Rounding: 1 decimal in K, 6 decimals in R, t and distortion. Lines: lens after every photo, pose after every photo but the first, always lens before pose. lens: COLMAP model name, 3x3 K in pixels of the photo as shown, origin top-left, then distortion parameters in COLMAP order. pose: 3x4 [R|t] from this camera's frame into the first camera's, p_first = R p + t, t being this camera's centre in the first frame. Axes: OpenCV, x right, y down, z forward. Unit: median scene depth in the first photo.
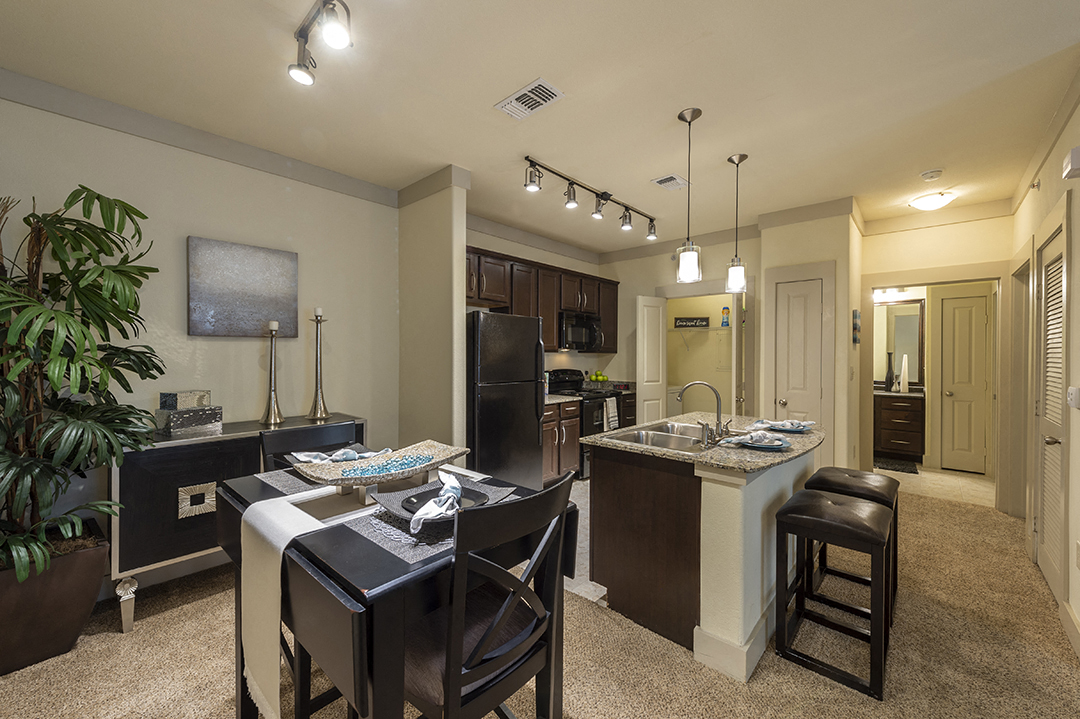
lens RADIAL K [[424.8, 0, 539.3], [0, 424.8, 356.6], [0, 0, 1]] dist [0.000460, 0.000276]
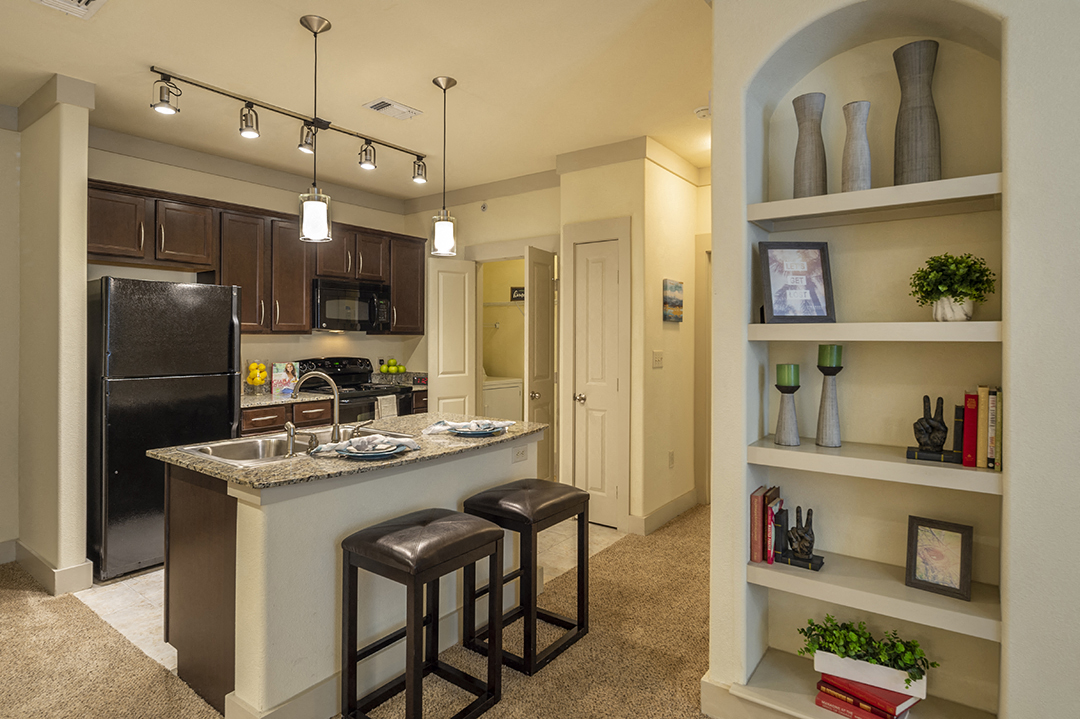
lens RADIAL K [[583.6, 0, 545.3], [0, 583.6, 335.4], [0, 0, 1]] dist [-0.016865, -0.001185]
pose [[0.992622, -0.003550, 0.121202, 0.402184], [0.004553, 0.999958, -0.008000, 0.002365], [-0.121168, 0.008492, 0.992596, -0.049750]]
